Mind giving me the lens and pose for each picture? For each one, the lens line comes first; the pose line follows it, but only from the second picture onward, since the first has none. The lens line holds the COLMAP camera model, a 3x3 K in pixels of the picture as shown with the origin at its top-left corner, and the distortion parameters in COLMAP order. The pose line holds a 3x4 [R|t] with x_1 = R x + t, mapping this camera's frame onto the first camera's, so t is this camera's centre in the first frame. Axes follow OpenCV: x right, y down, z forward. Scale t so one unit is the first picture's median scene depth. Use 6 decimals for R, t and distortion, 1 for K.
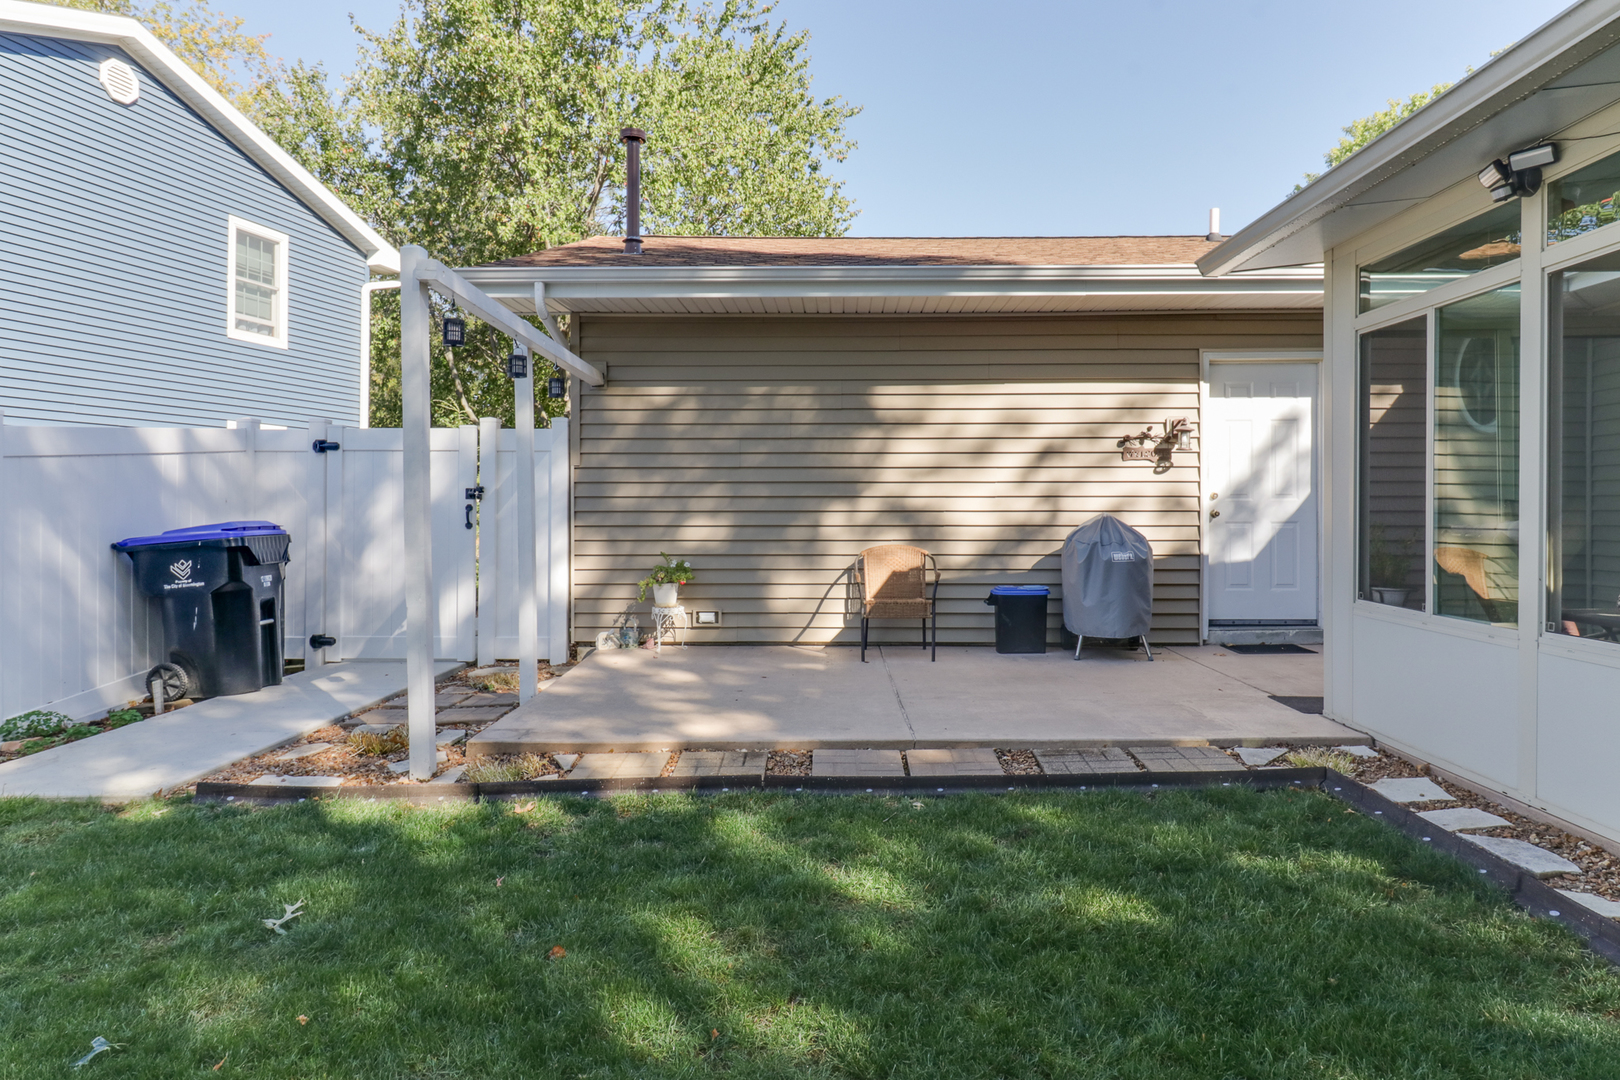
lens RADIAL K [[1058.7, 0, 808.8], [0, 1058.7, 526.3], [0, 0, 1]] dist [0.003929, 0.000286]
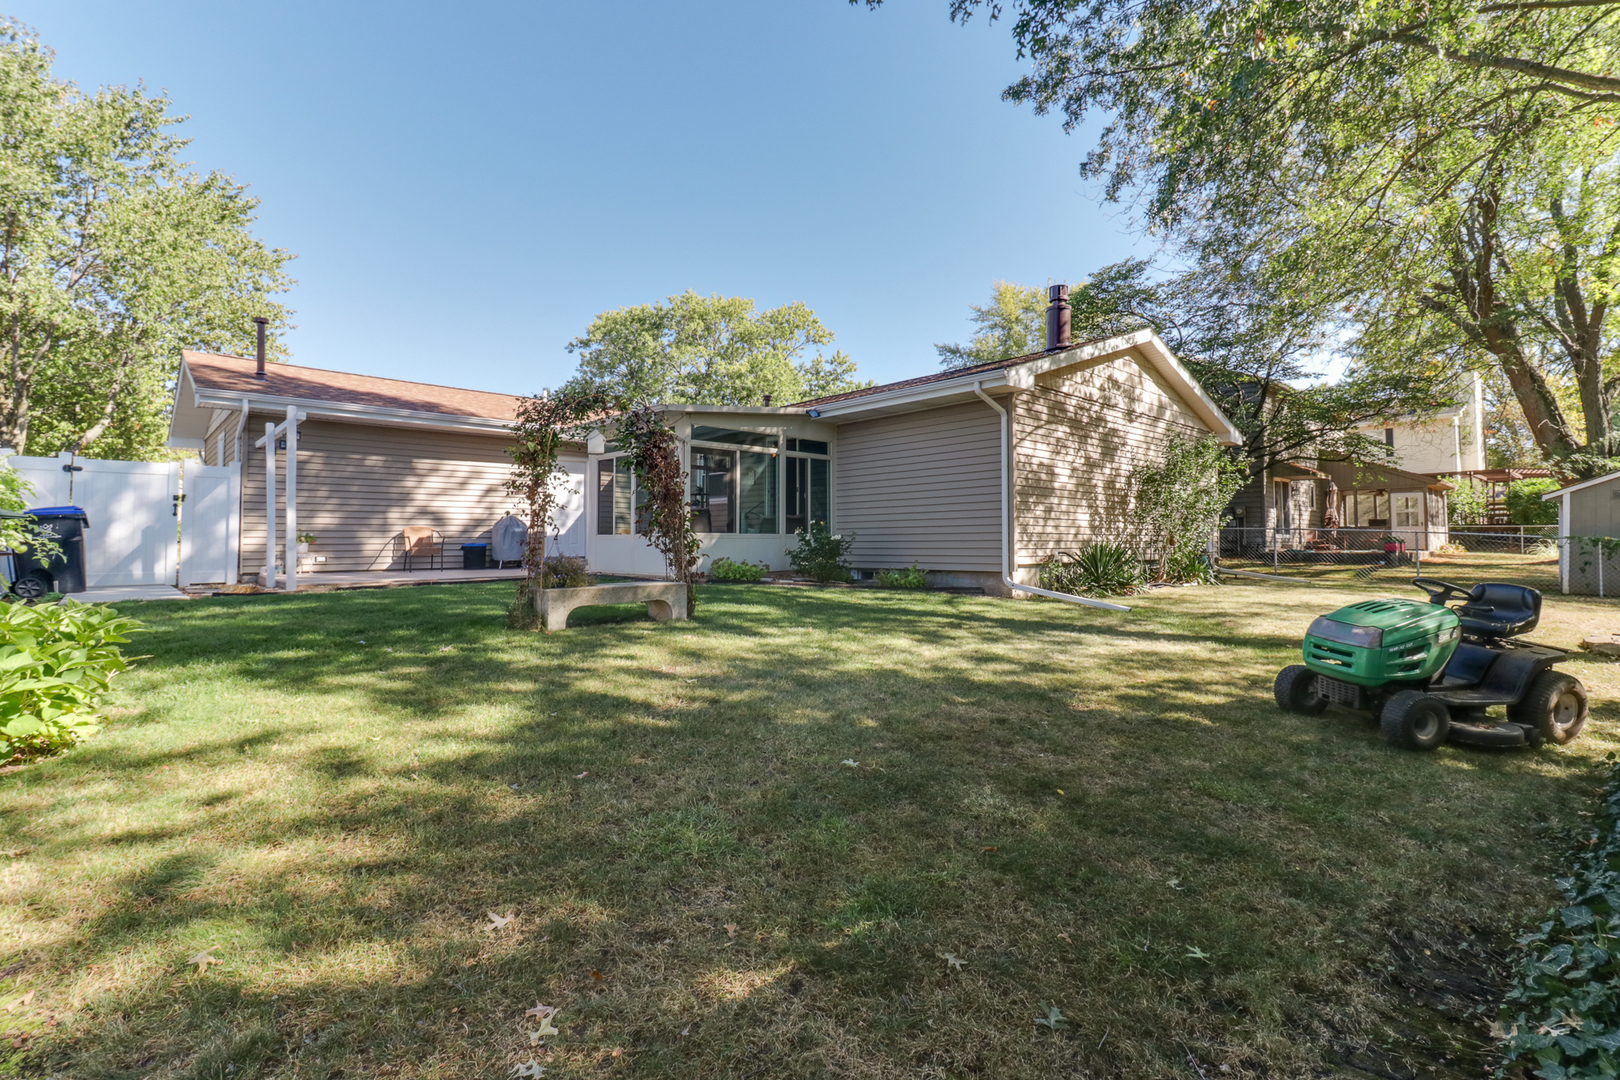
lens RADIAL K [[762.3, 0, 802.2], [0, 762.3, 534.6], [0, 0, 1]] dist [0.000649, -0.001377]
pose [[0.744883, 0.008699, 0.667138, -0.431796], [0.006377, 0.999776, -0.020157, 0.077909], [-0.667164, 0.019269, 0.744661, -0.867673]]
